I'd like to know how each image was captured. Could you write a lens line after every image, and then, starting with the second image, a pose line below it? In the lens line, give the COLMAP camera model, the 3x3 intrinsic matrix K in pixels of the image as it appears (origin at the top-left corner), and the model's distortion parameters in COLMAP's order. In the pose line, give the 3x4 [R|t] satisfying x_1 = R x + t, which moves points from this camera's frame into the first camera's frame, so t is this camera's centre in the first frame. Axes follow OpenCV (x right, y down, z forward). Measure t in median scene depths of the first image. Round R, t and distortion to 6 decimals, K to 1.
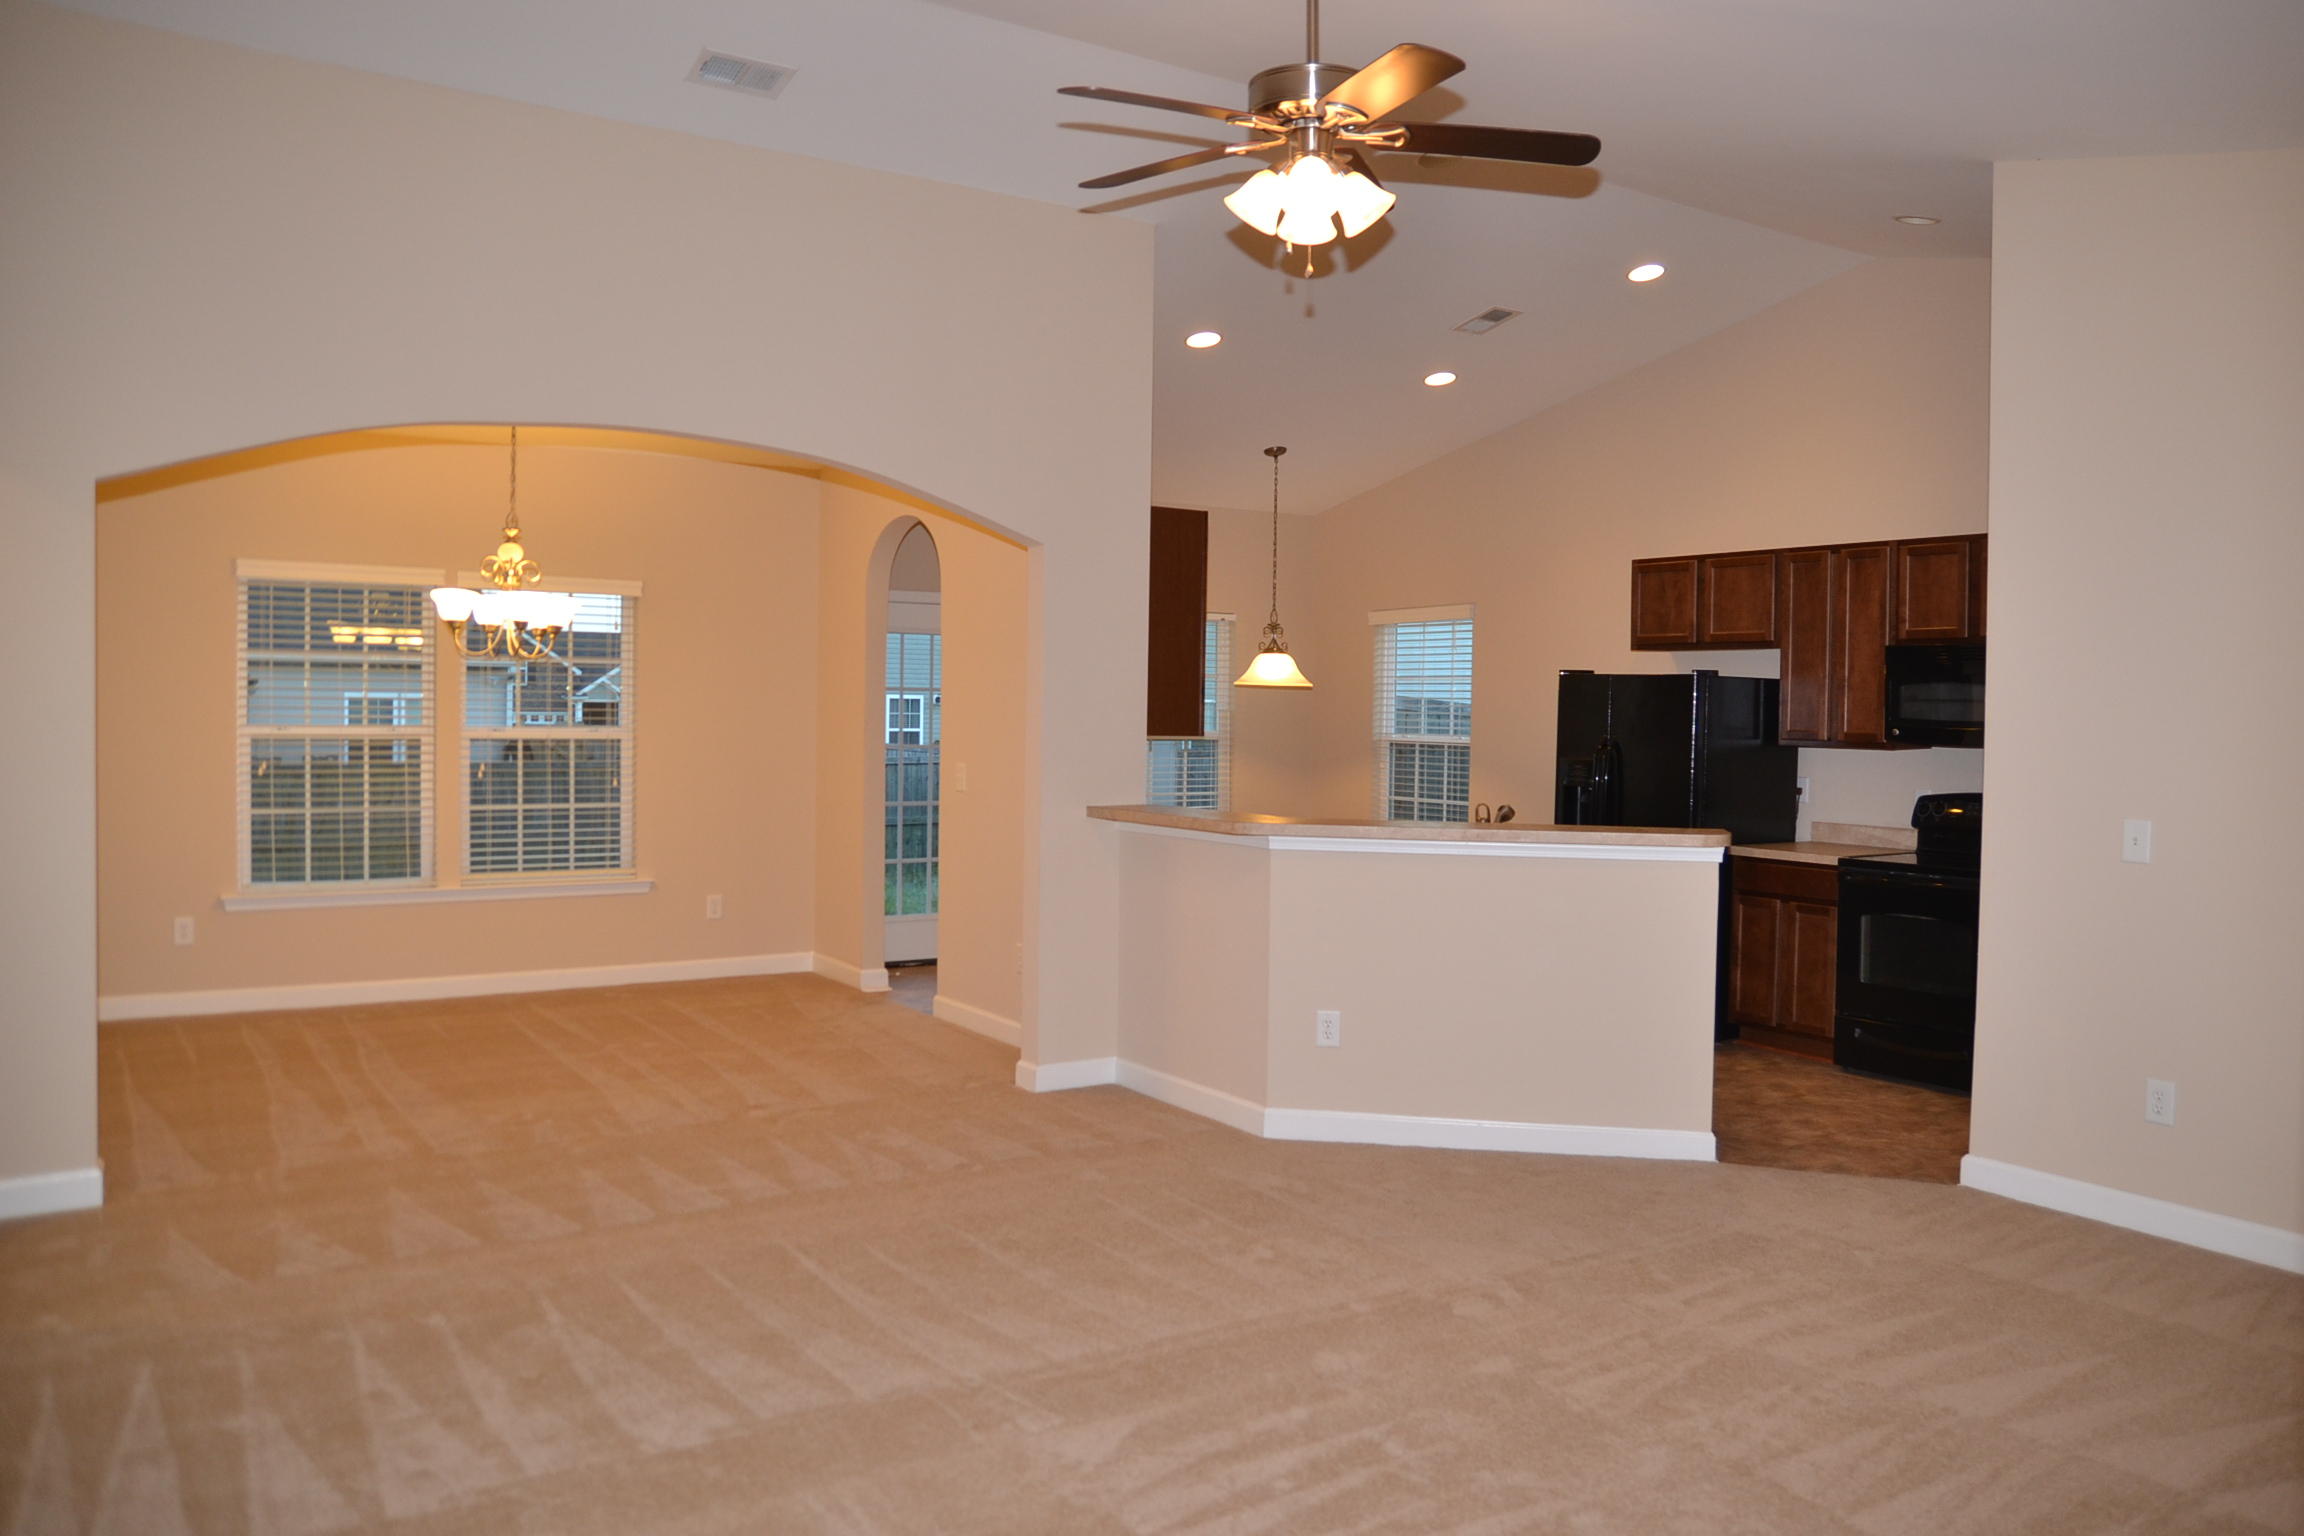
lens RADIAL K [[1701.2, 0, 1179.9], [0, 1701.2, 752.9], [0, 0, 1]] dist [-0.131488, 0.117512]
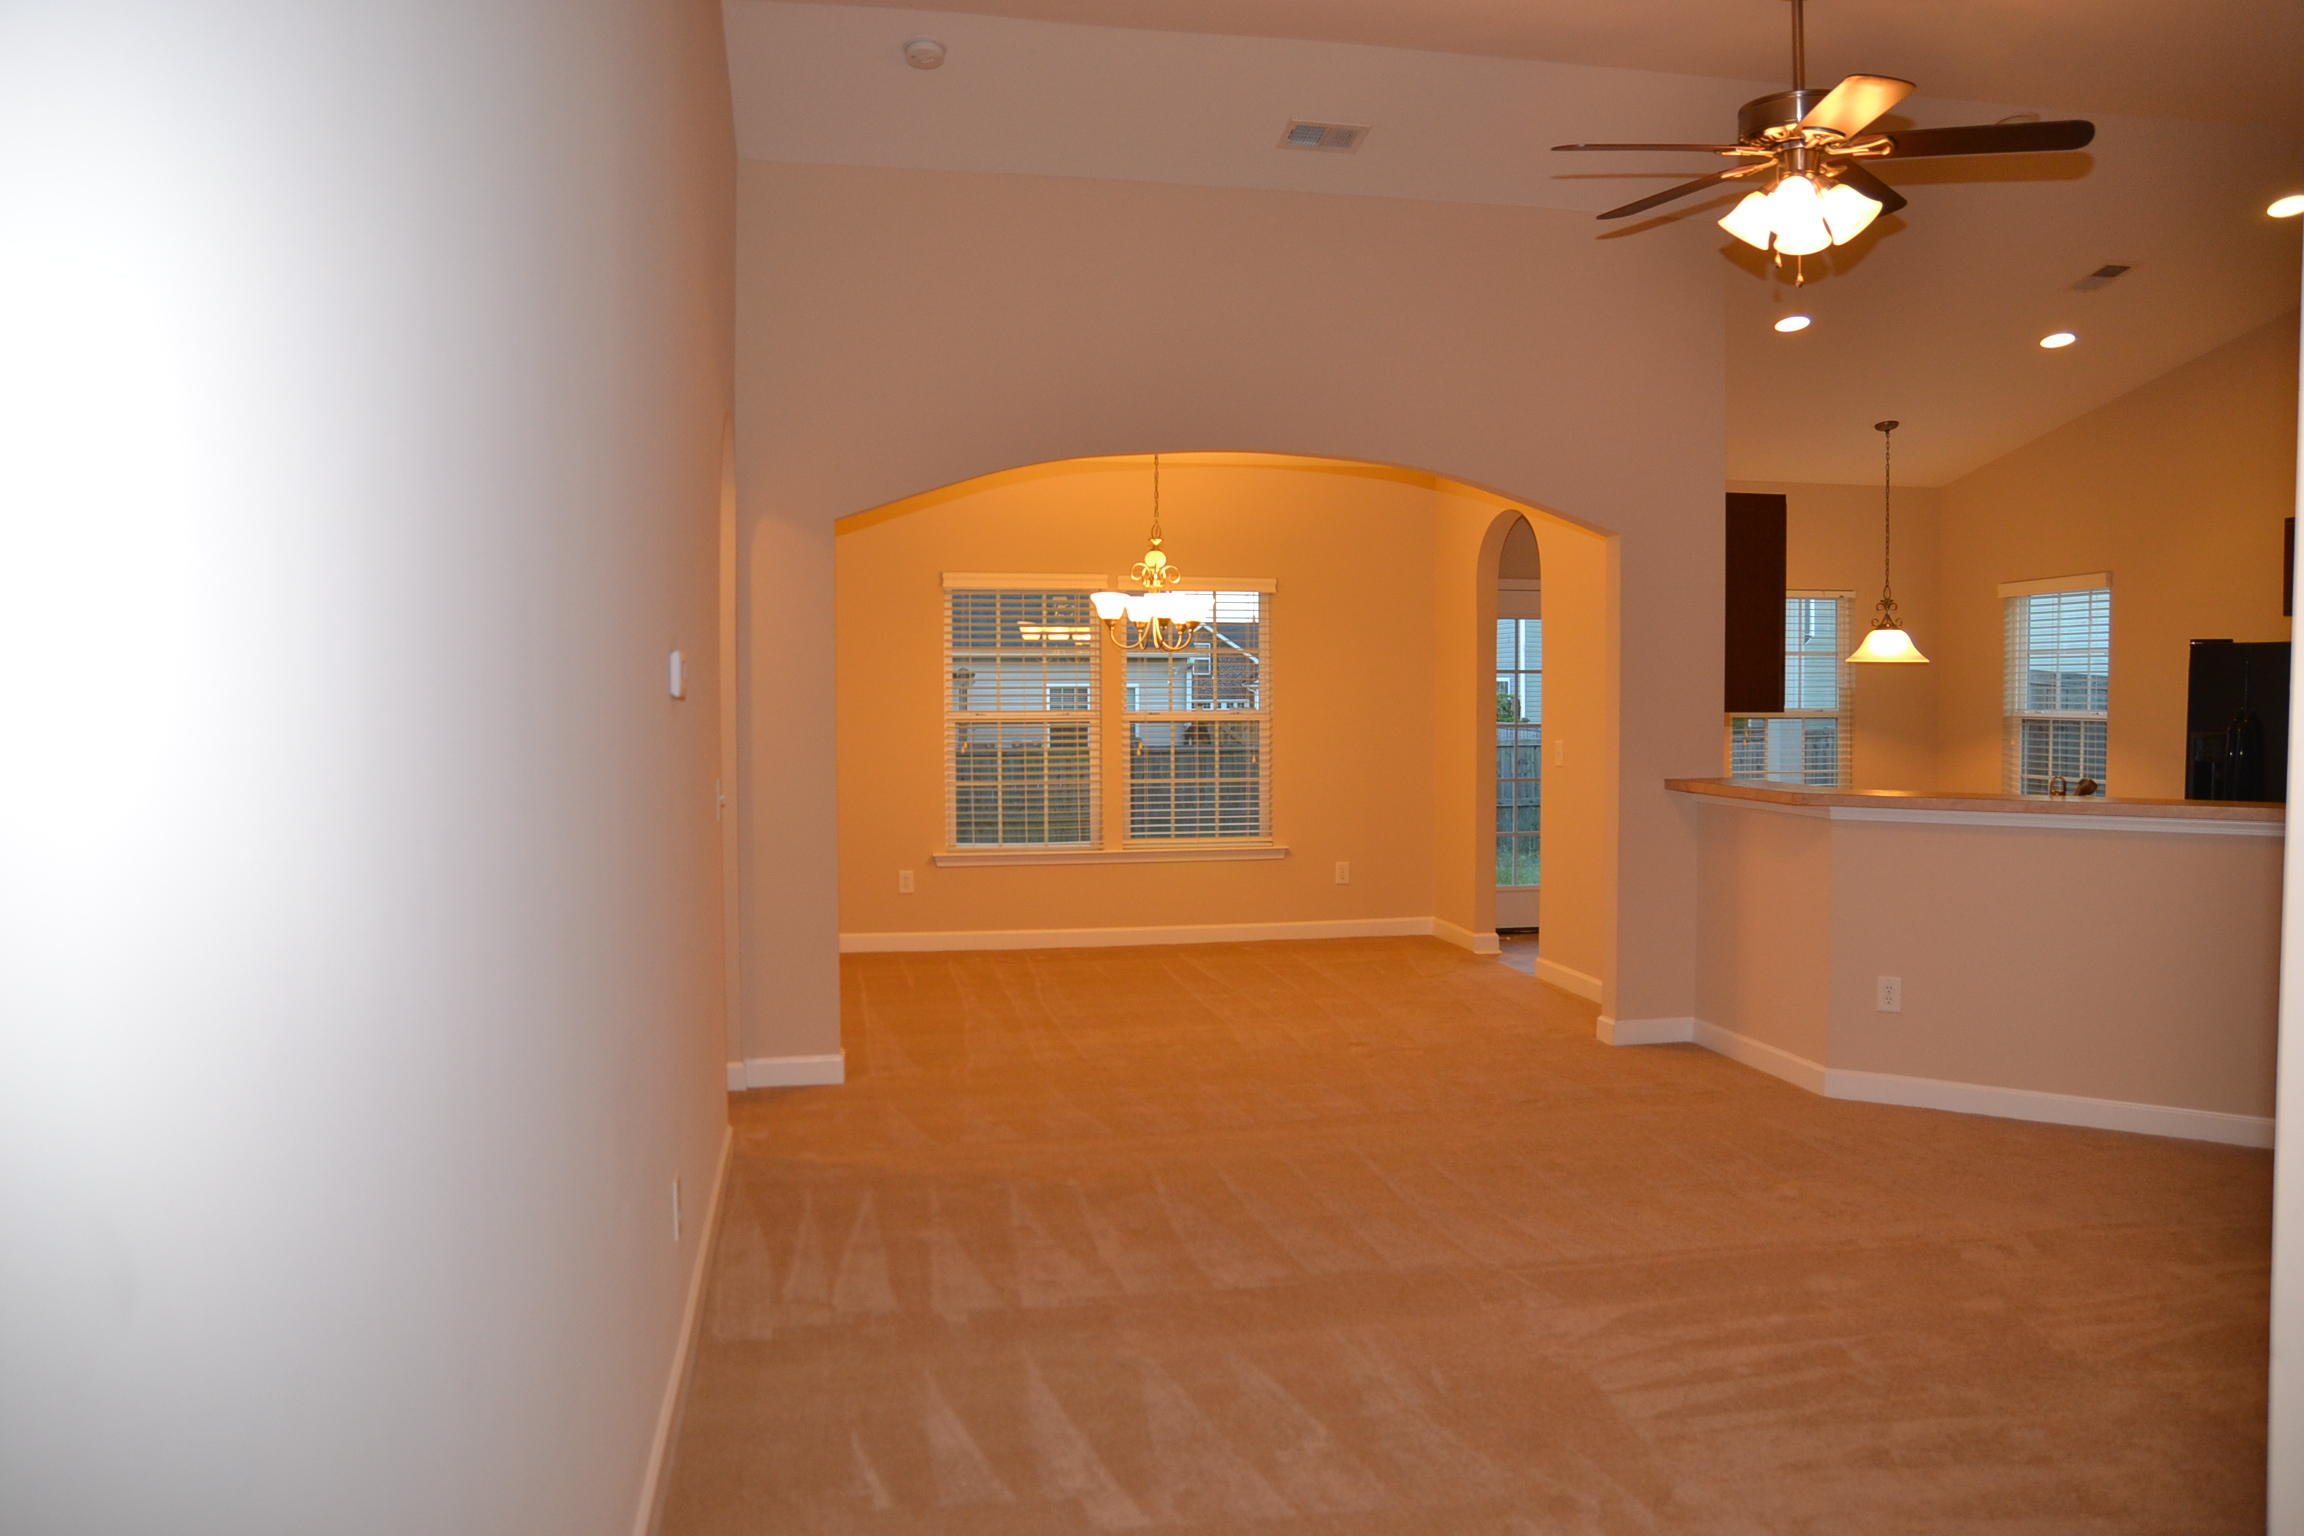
lens RADIAL K [[1701.2, 0, 1179.9], [0, 1701.2, 752.9], [0, 0, 1]] dist [-0.131488, 0.117512]
pose [[0.923971, -0.001854, -0.382457, 0.069169], [0.005445, 0.999951, 0.008309, 0.004806], [0.382423, -0.009759, 0.923936, -0.088897]]
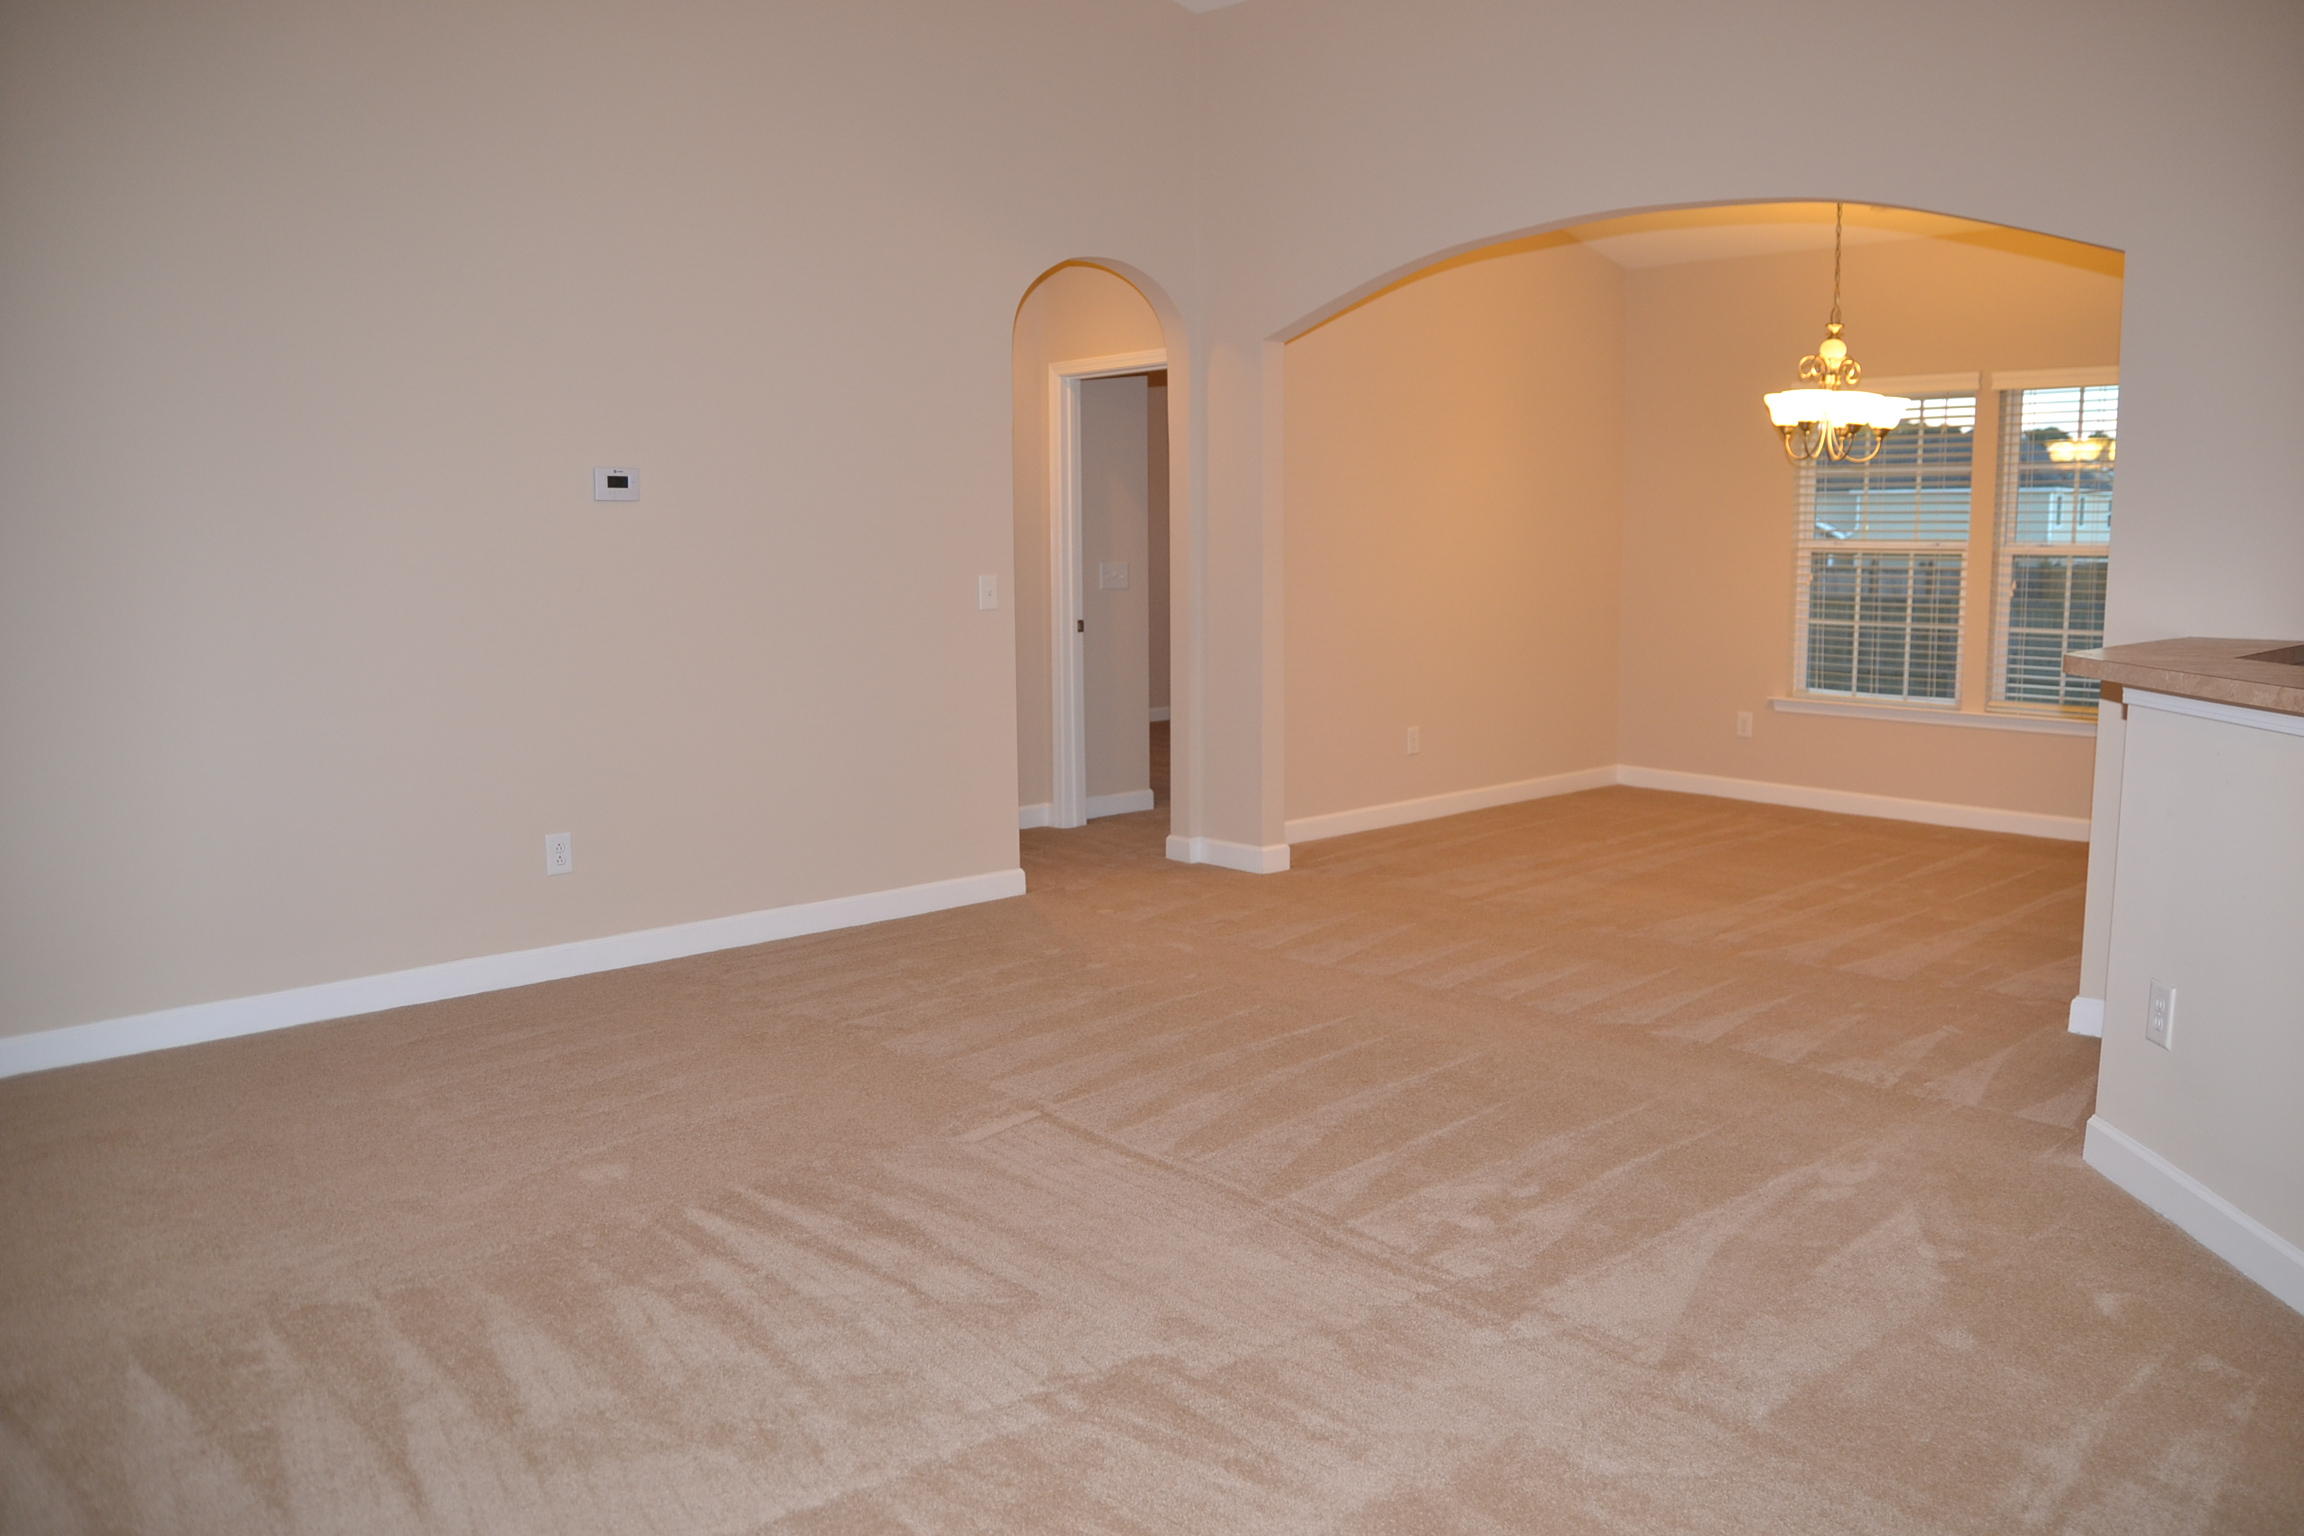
lens RADIAL K [[1701.2, 0, 1179.9], [0, 1701.2, 752.9], [0, 0, 1]] dist [-0.131488, 0.117512]
pose [[0.147322, 0.110221, -0.982928, 0.537442], [-0.022677, 0.993887, 0.108051, 0.015419], [0.988829, 0.006371, 0.148921, 0.527175]]
